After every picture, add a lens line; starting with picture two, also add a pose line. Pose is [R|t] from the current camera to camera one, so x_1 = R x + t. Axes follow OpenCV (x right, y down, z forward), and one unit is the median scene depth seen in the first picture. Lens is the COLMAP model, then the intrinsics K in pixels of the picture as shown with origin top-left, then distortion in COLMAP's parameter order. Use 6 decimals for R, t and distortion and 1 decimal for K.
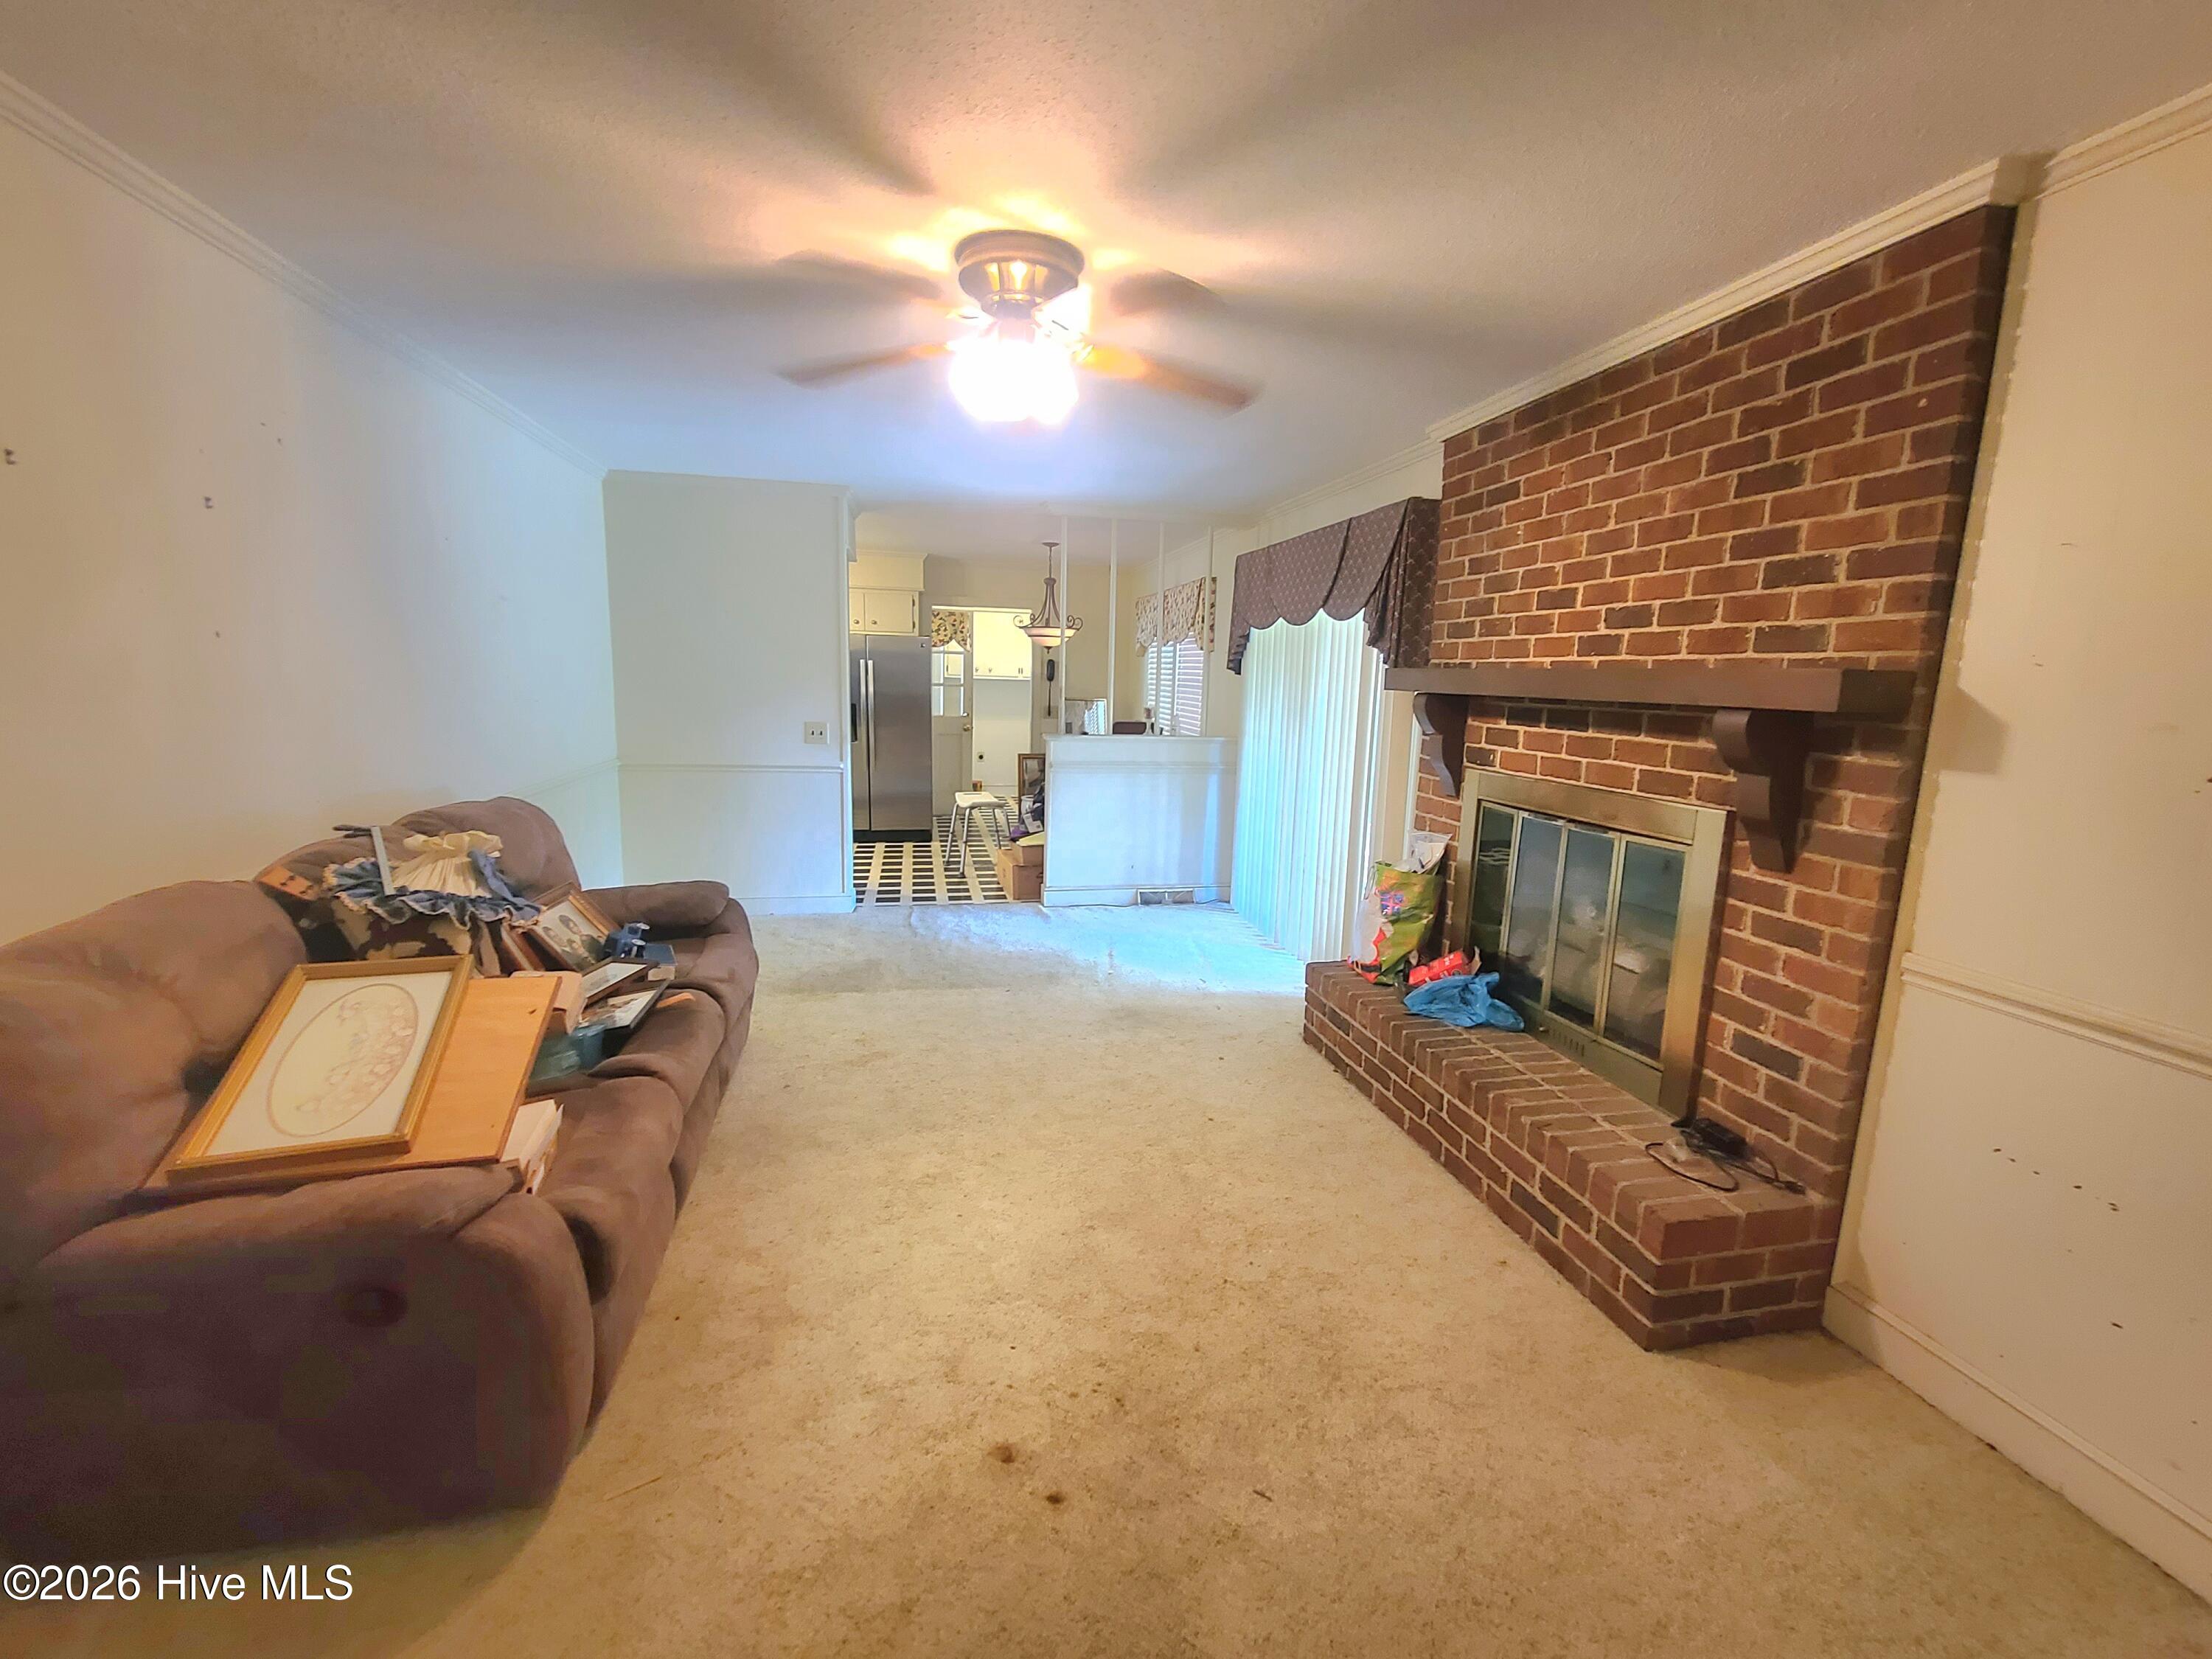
lens RADIAL K [[911.0, 0, 1106.1], [0, 911.0, 822.8], [0, 0, 1]] dist [0.000841, -0.002835]
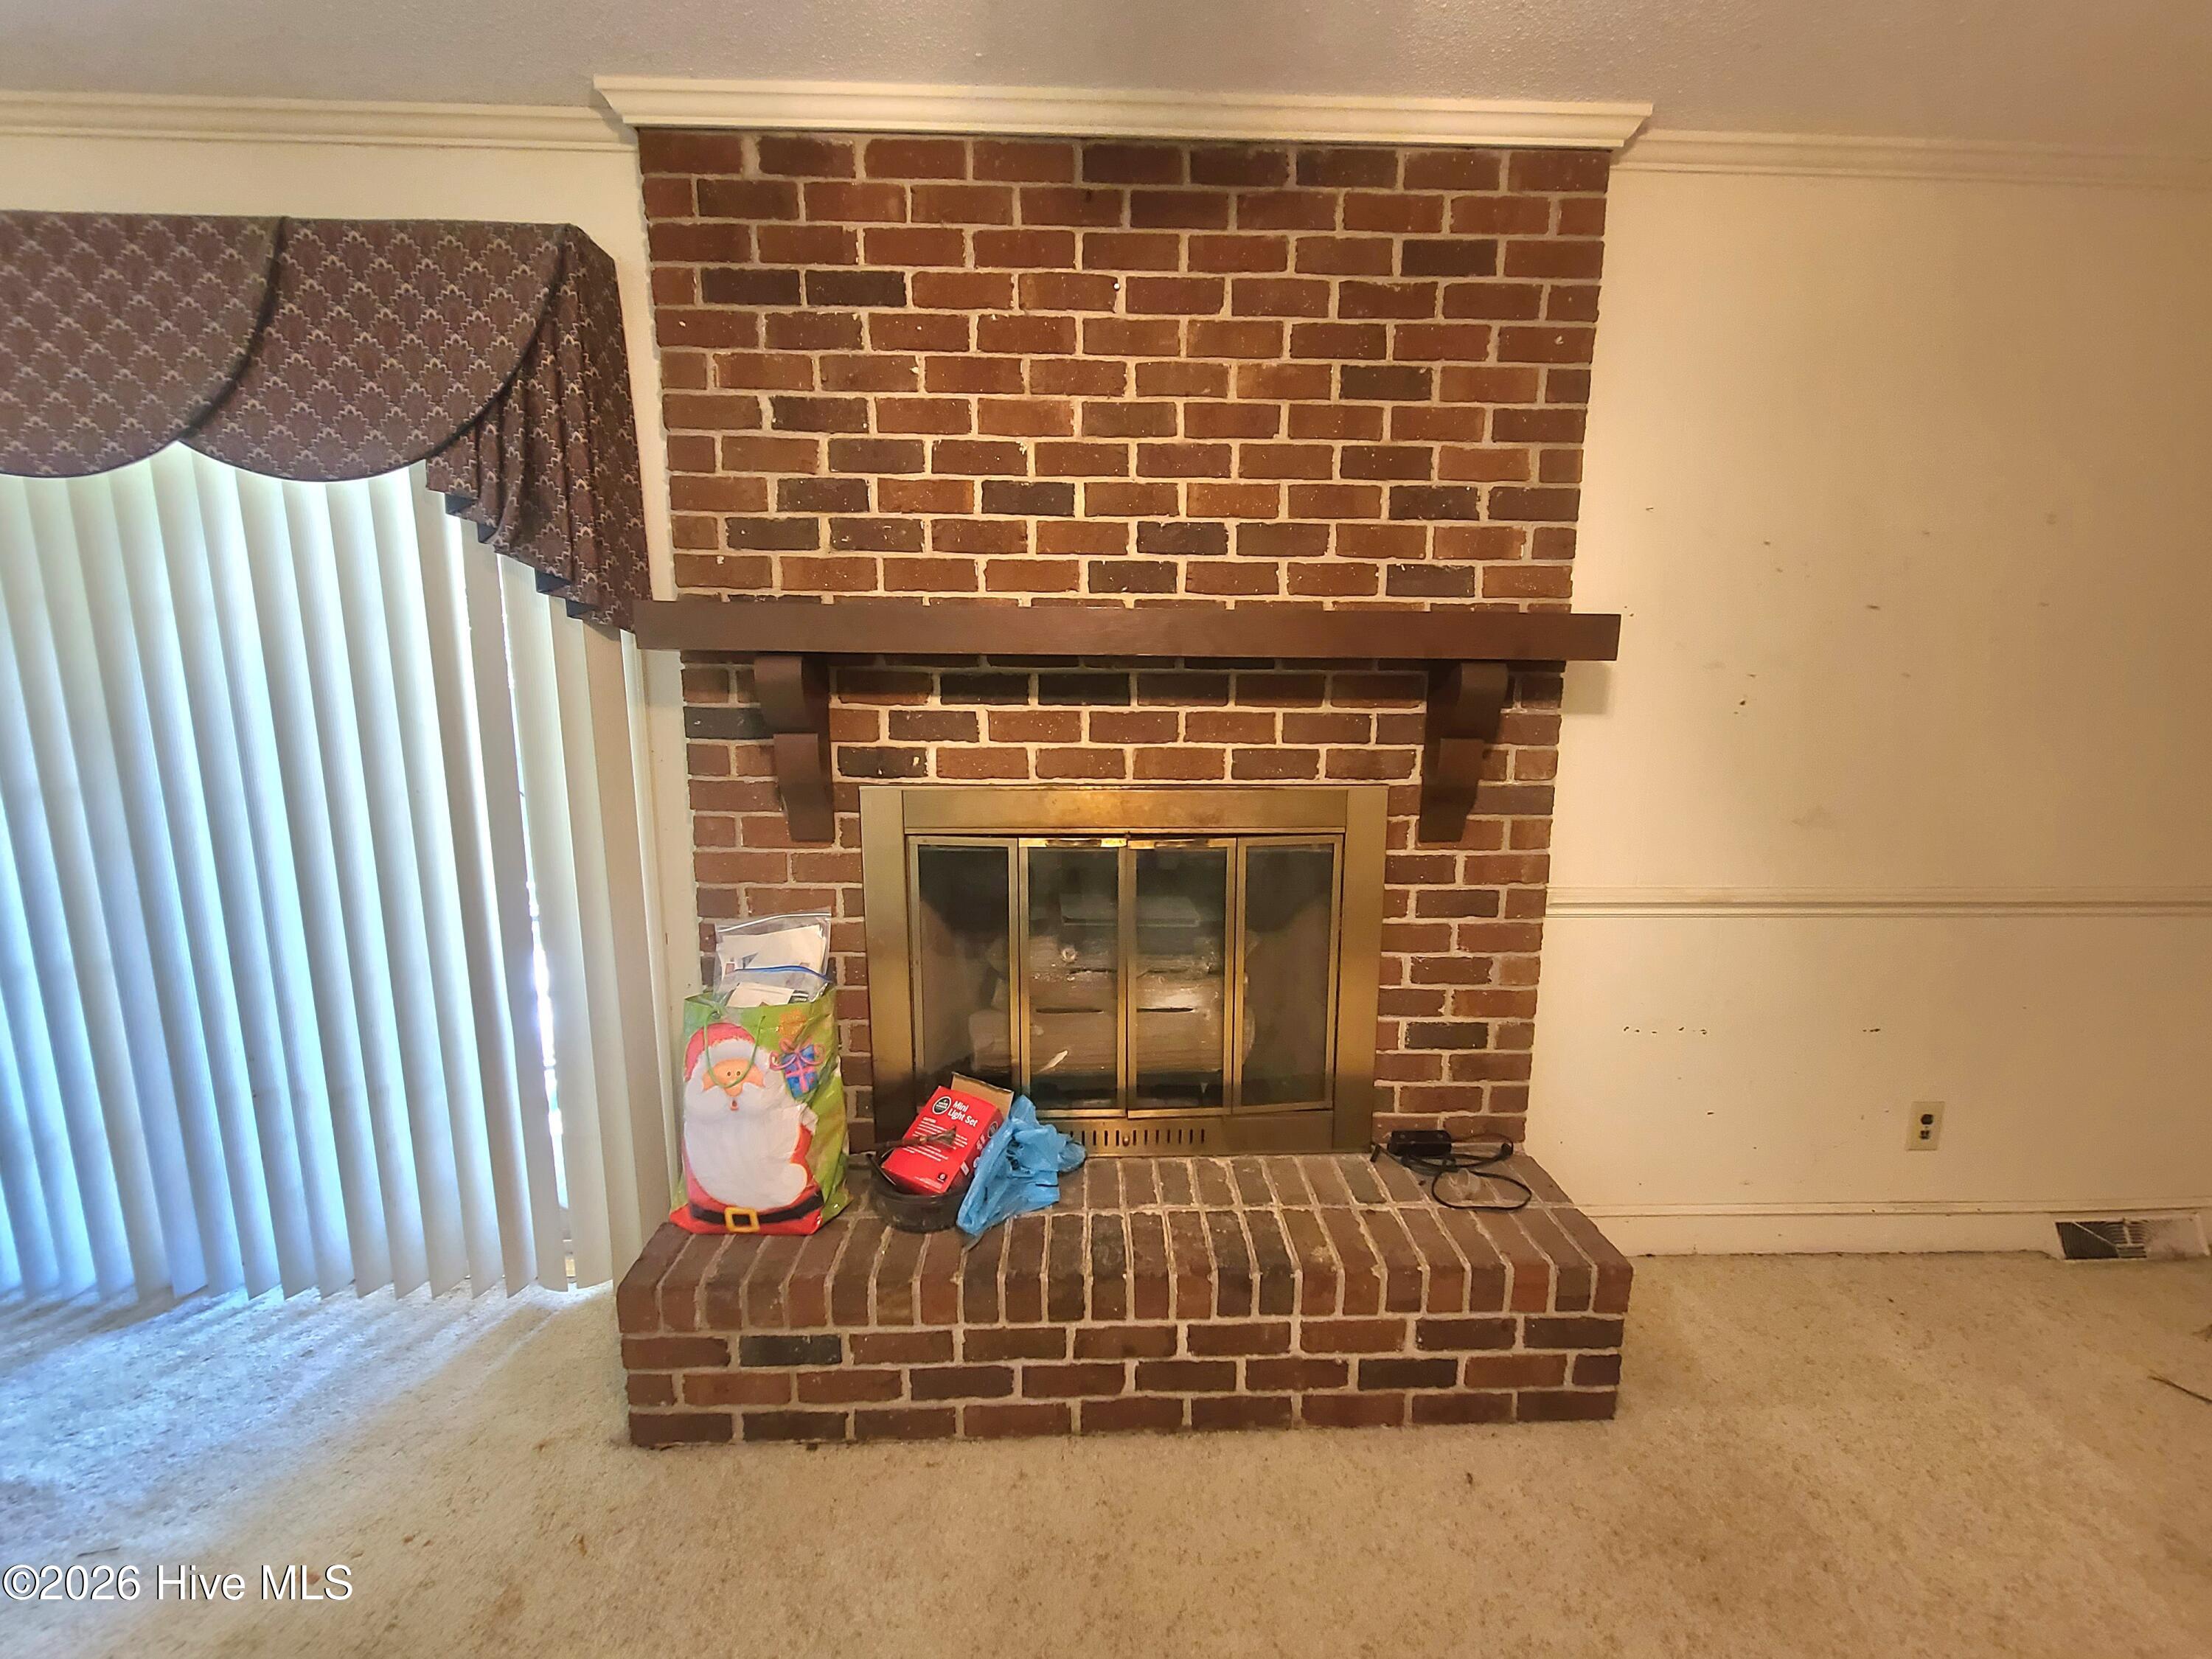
lens RADIAL K [[911.0, 0, 1122.0], [0, 911.0, 824.6], [0, 0, 1]] dist [0.000841, -0.002835]
pose [[0.176297, -0.191445, 0.965540, -0.156769], [0.153492, 0.974252, 0.165147, -0.132288], [-0.972296, 0.119088, 0.201143, 0.921675]]
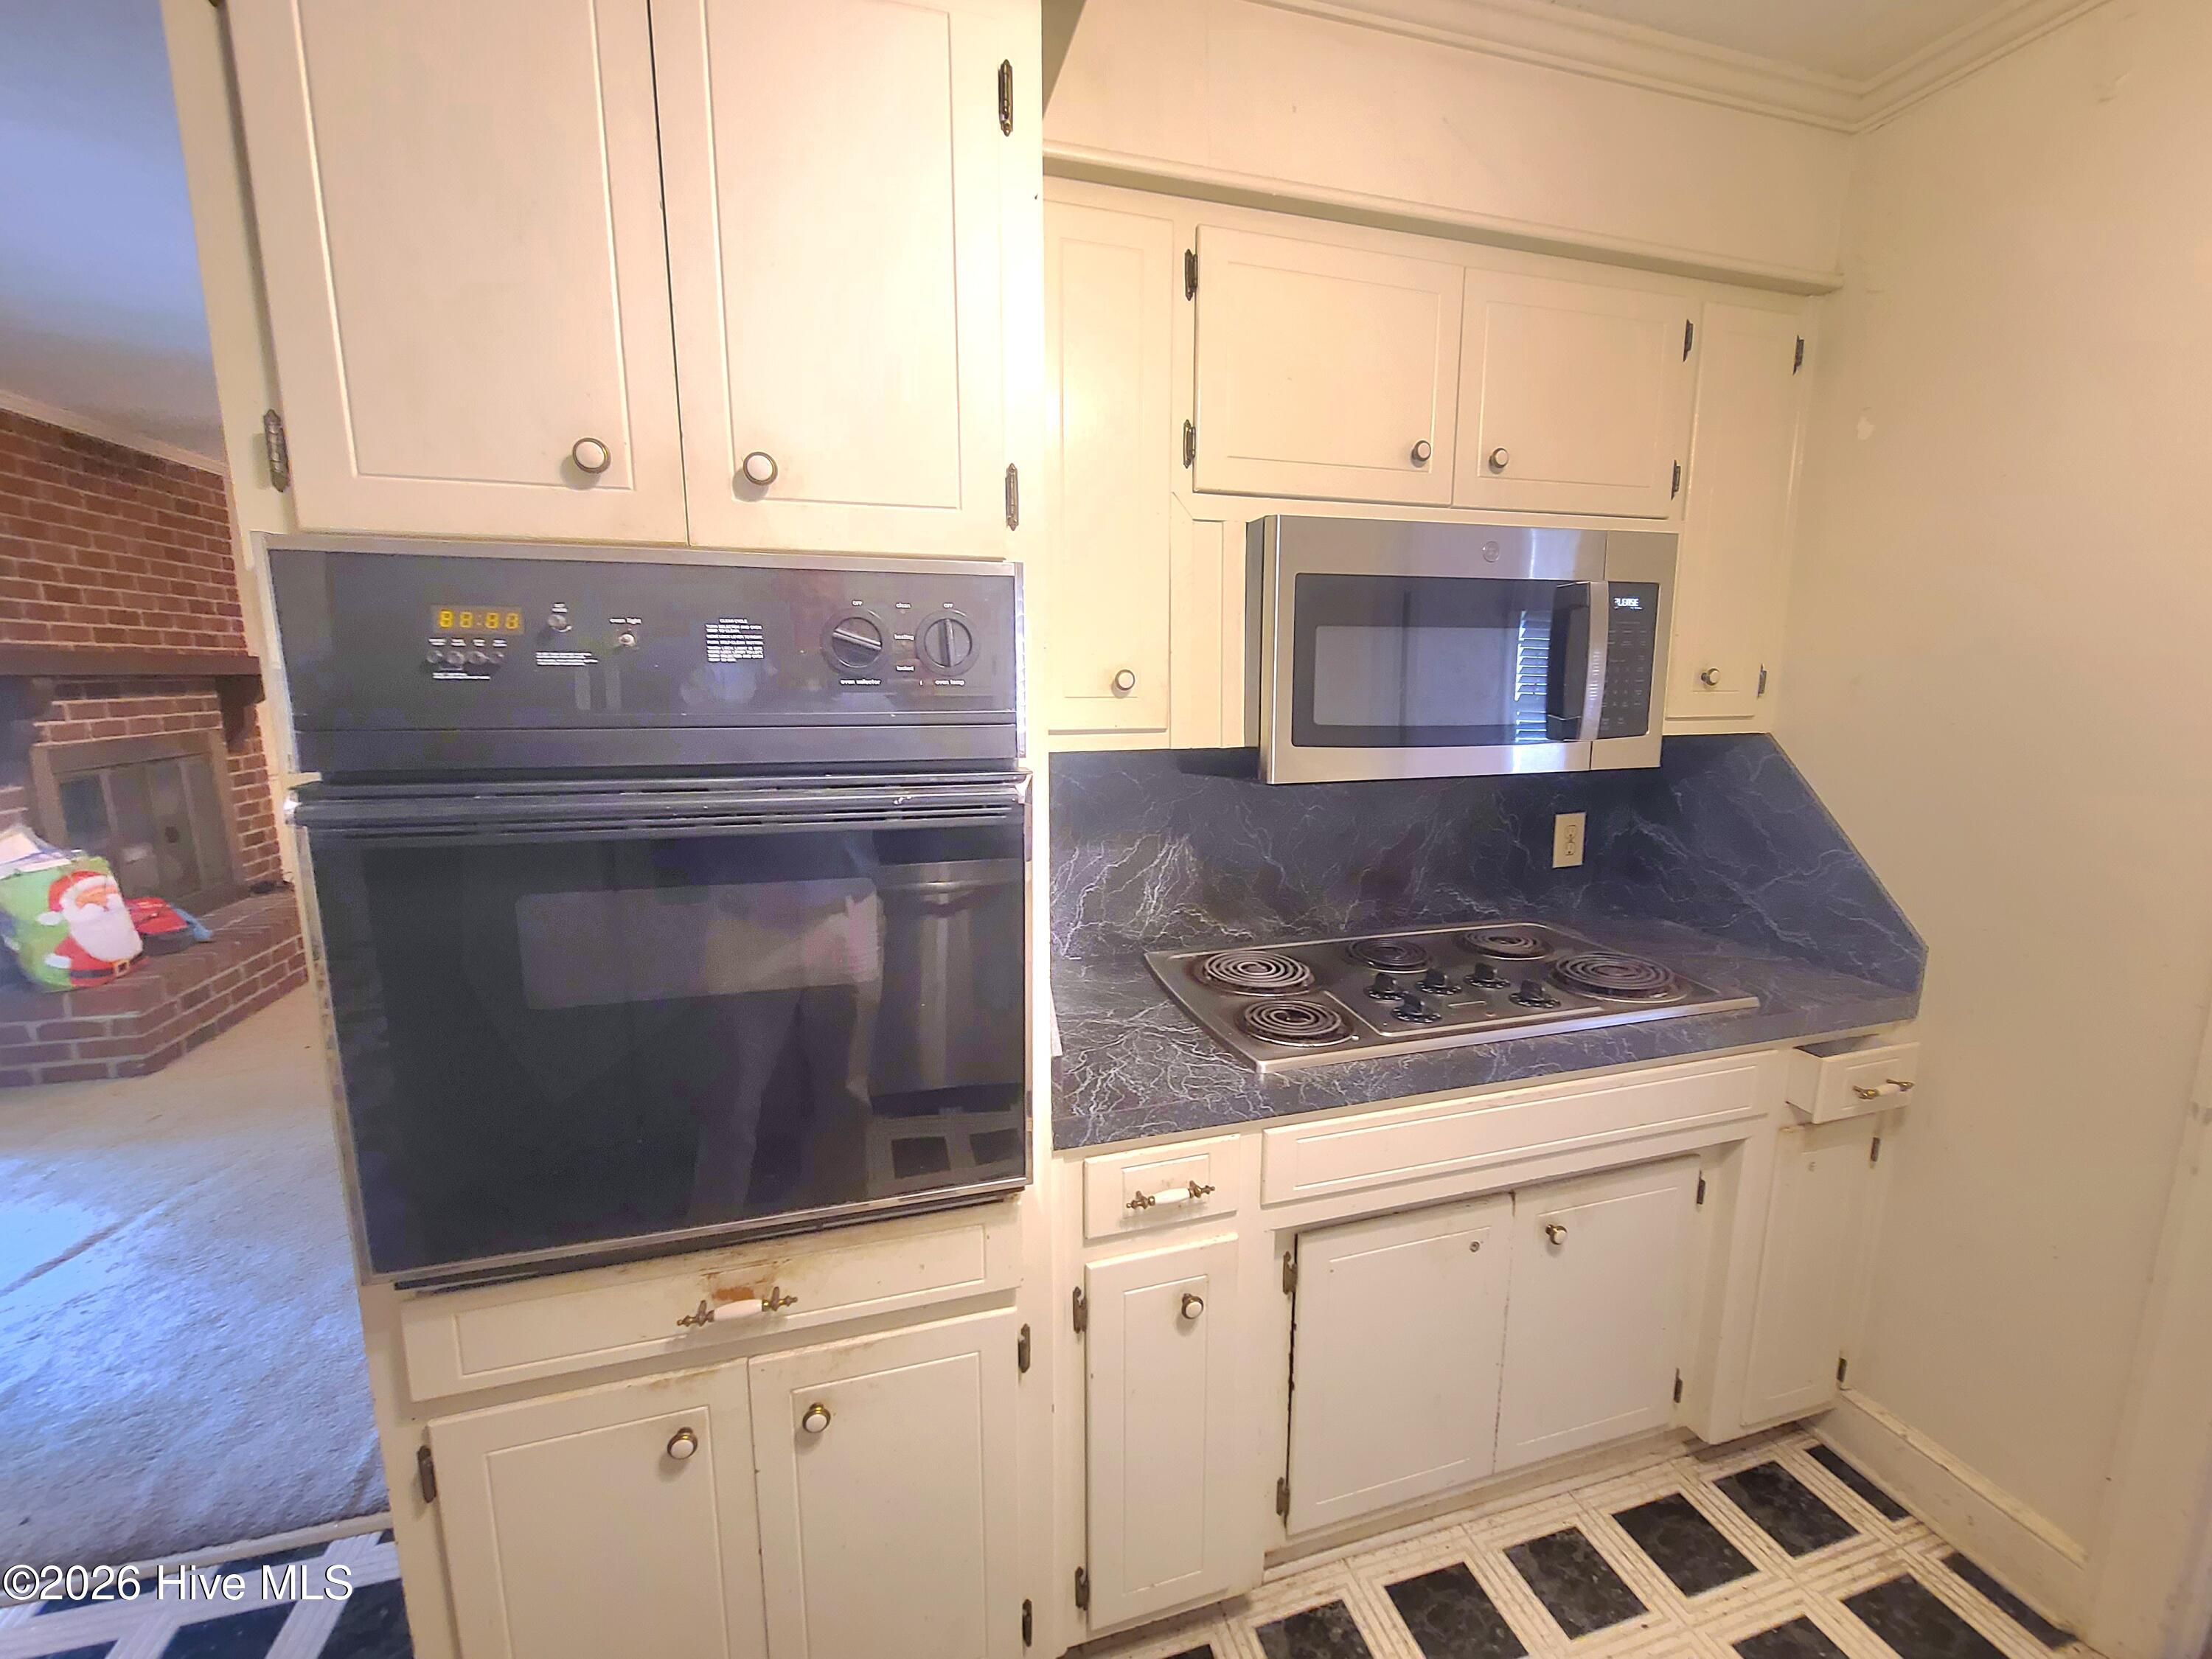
lens RADIAL K [[911.0, 0, 1107.8], [0, 911.0, 825.2], [0, 0, 1]] dist [0.000841, -0.002835]
pose [[-0.996853, -0.017580, -0.077295, -0.894531], [-0.041459, 0.946725, 0.319365, -0.438177], [0.067563, 0.321564, -0.944474, 2.575536]]
